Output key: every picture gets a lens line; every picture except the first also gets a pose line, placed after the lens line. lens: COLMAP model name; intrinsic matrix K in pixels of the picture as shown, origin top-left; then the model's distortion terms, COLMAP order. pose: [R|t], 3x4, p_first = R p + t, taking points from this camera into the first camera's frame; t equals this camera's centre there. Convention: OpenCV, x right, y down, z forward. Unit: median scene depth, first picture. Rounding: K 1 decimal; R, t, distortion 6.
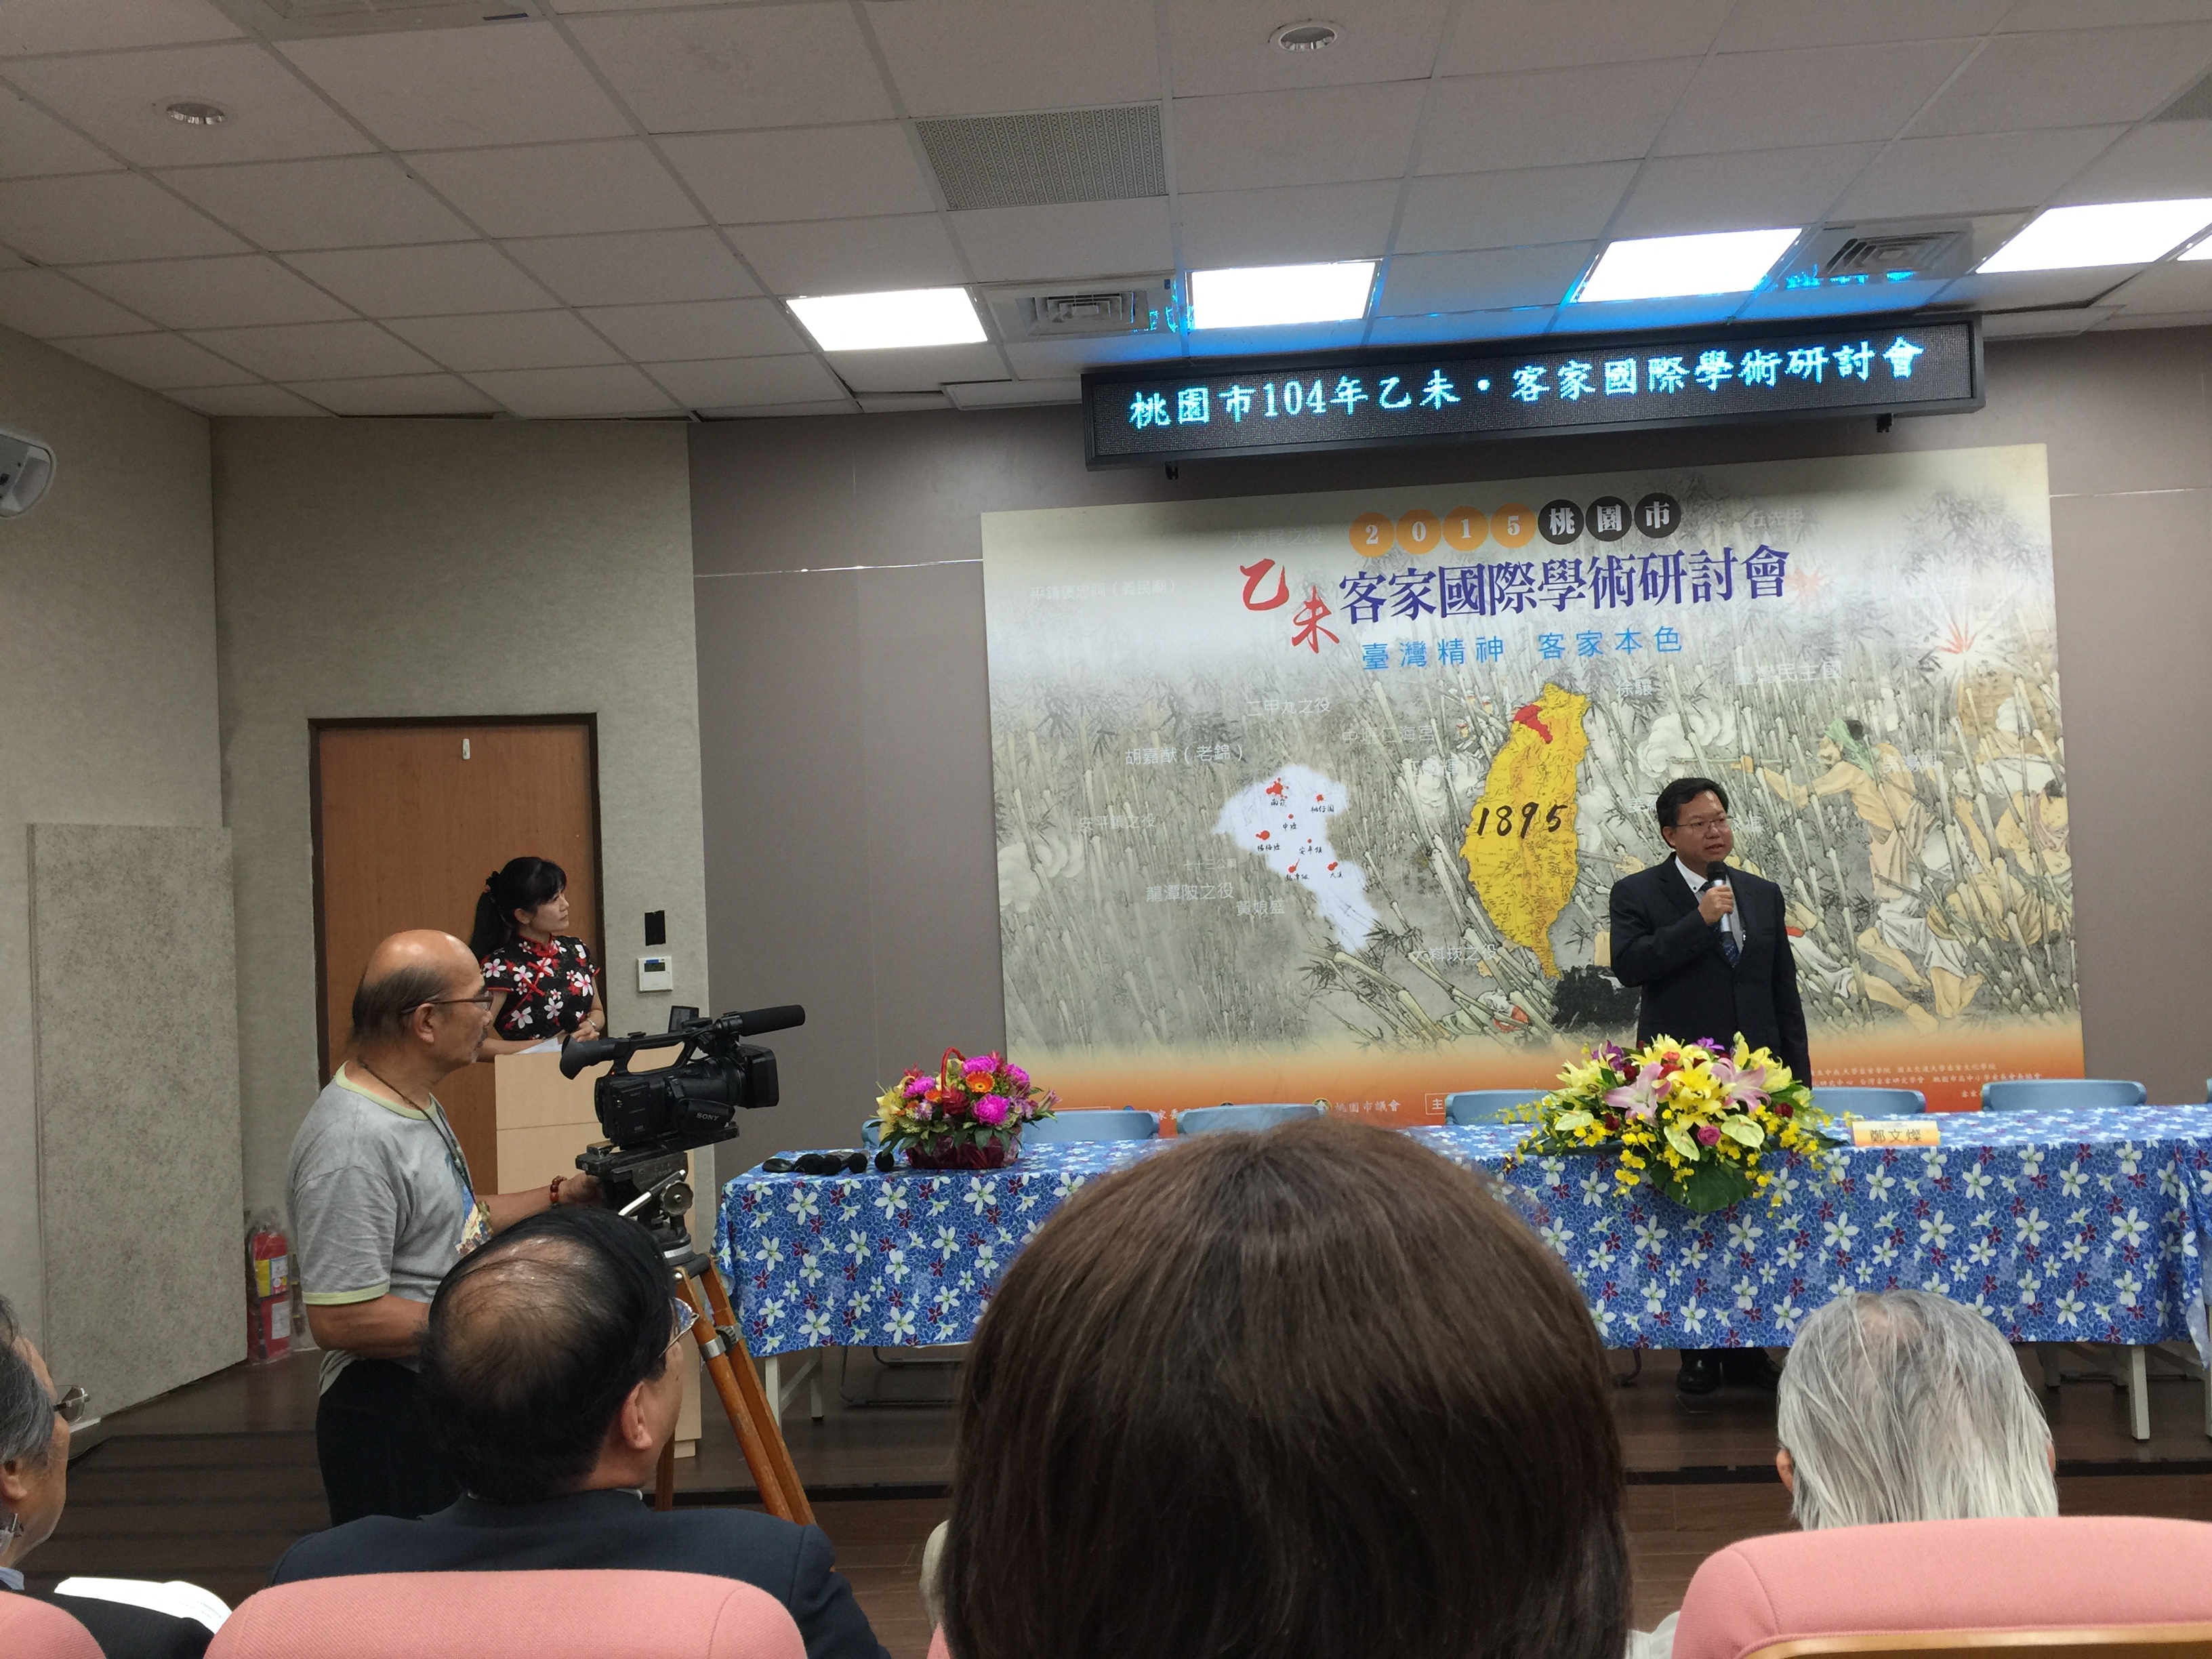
lens RADIAL K [[1861.1, 0, 1116.8], [0, 1861.1, 812.2], [0, 0, 1]] dist [0.055236, -0.060096]
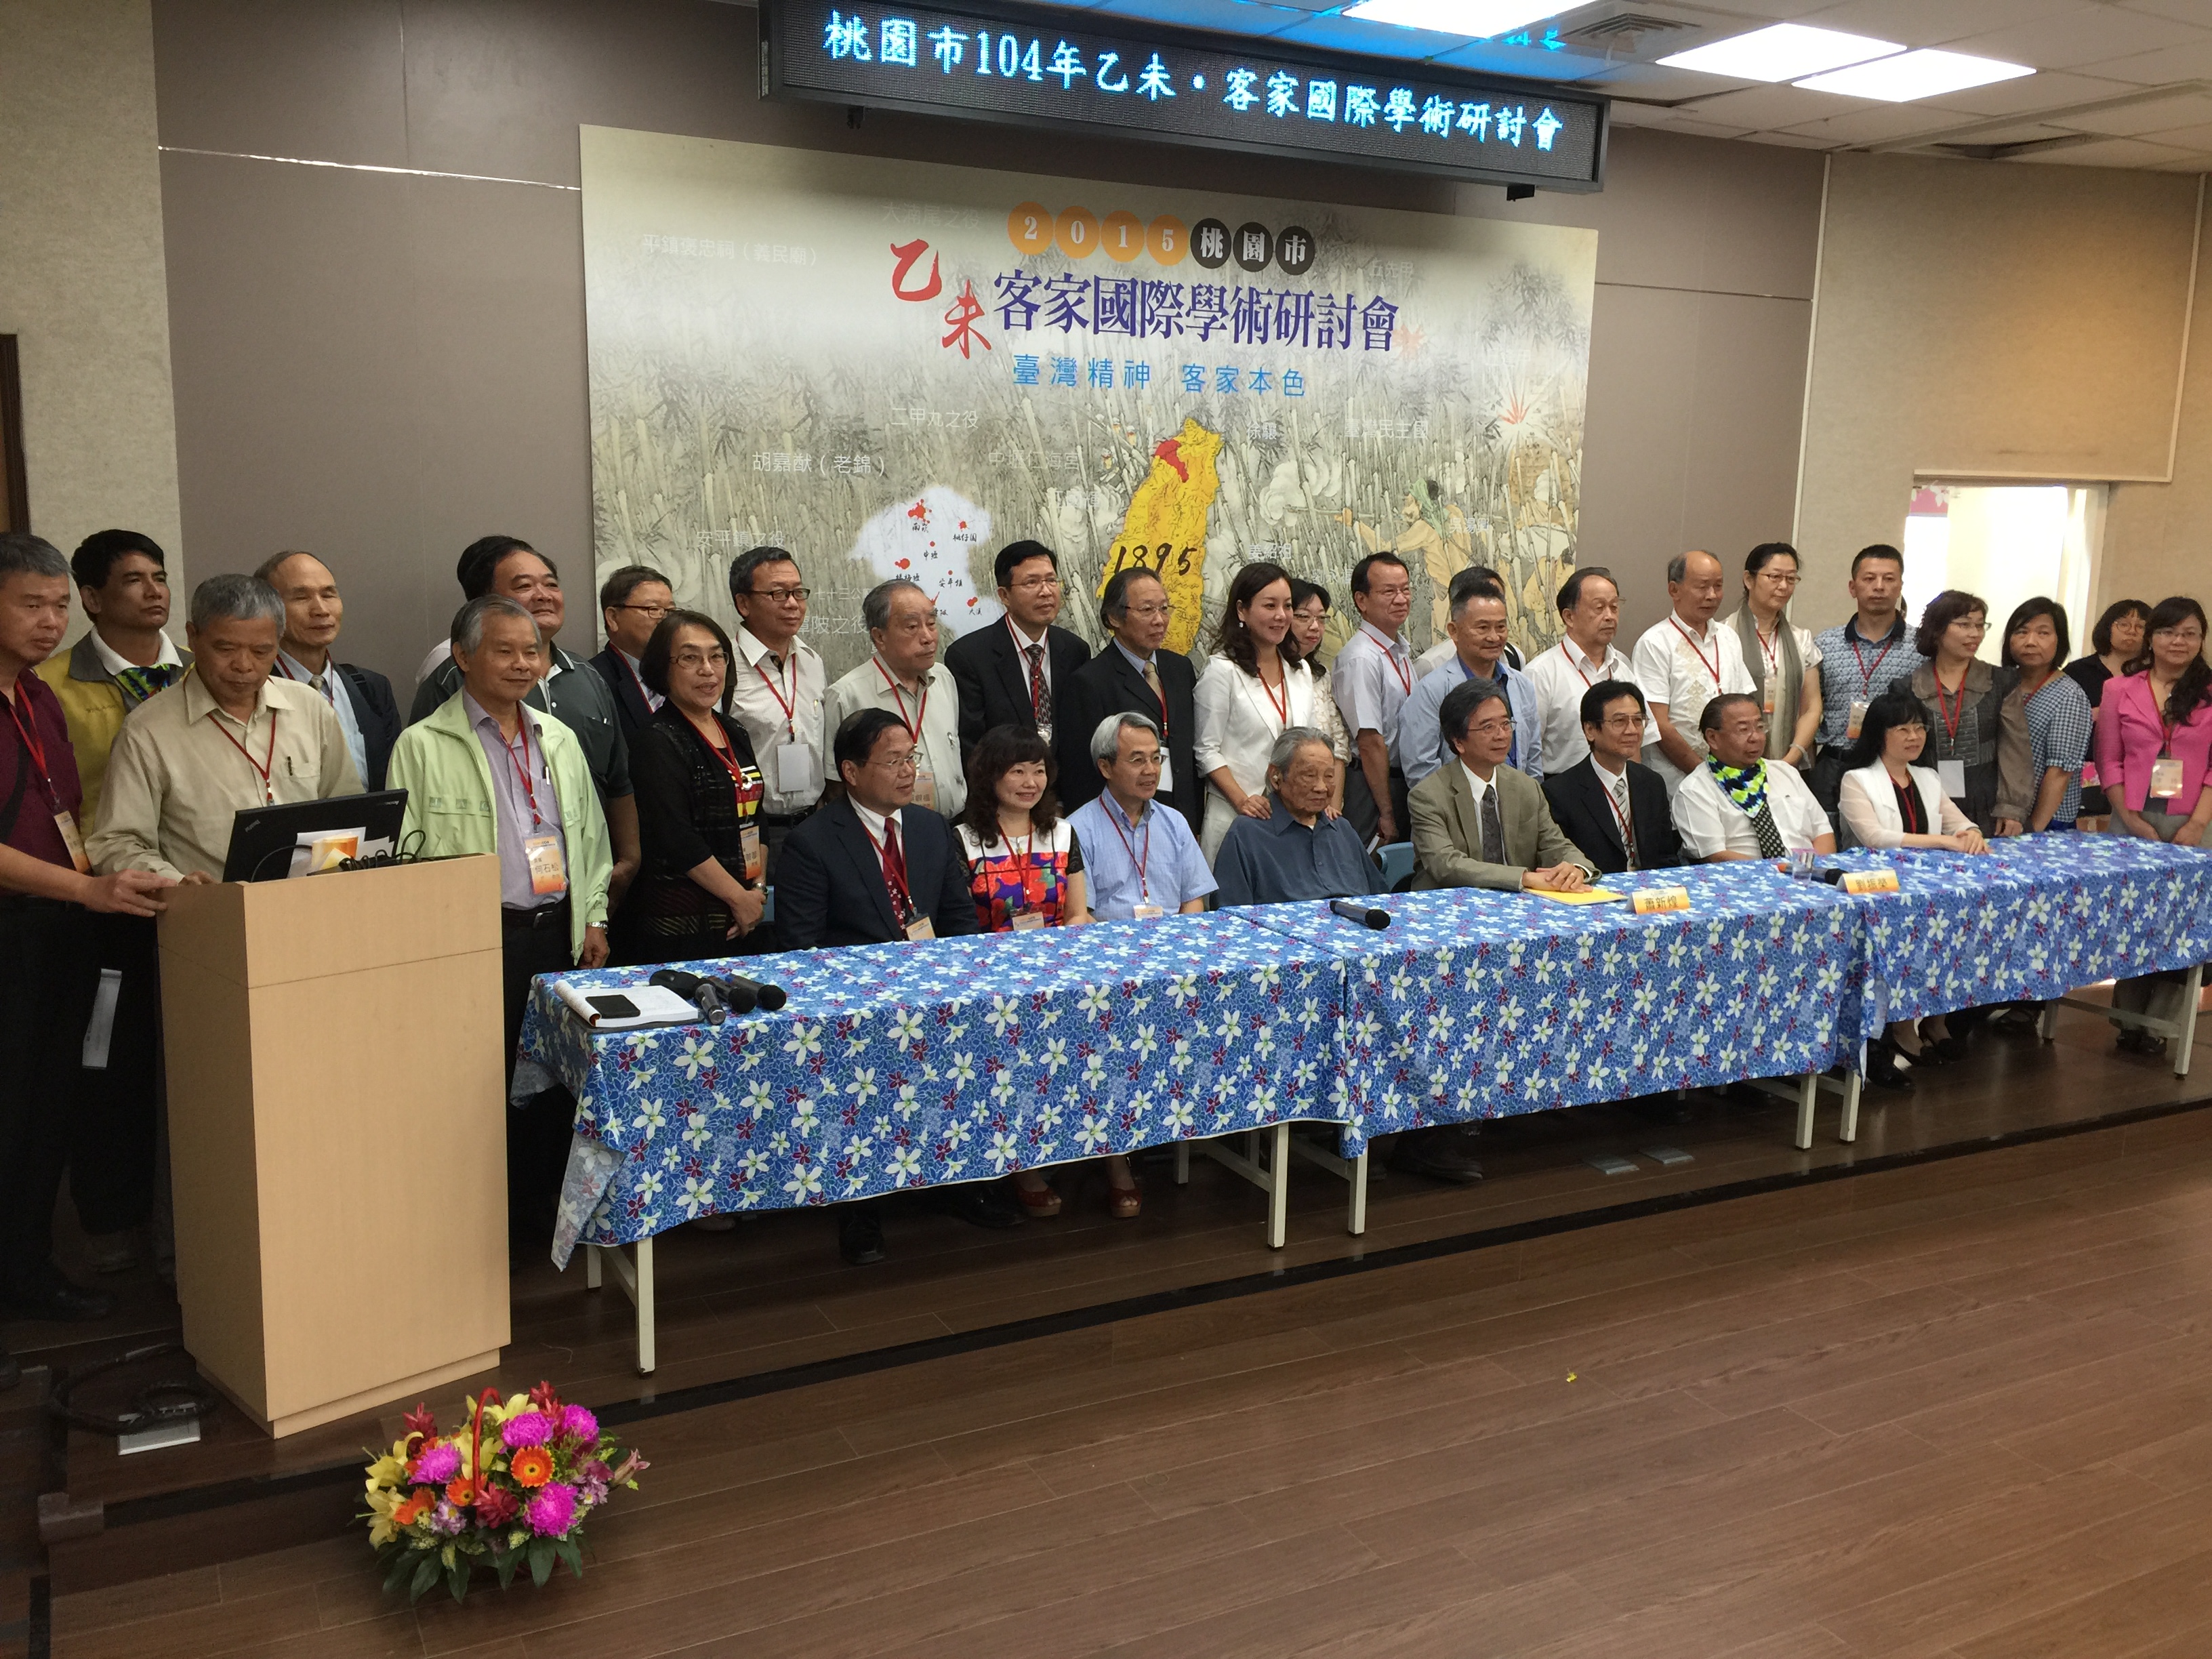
lens RADIAL K [[1861.1, 0, 1097.2], [0, 1861.1, 827.9], [0, 0, 1]] dist [0.055236, -0.060096]
pose [[0.852721, -0.028670, 0.521579, -0.315506], [-0.079067, 0.979905, 0.183127, -0.034776], [-0.516348, -0.197396, 0.833319, 0.186059]]
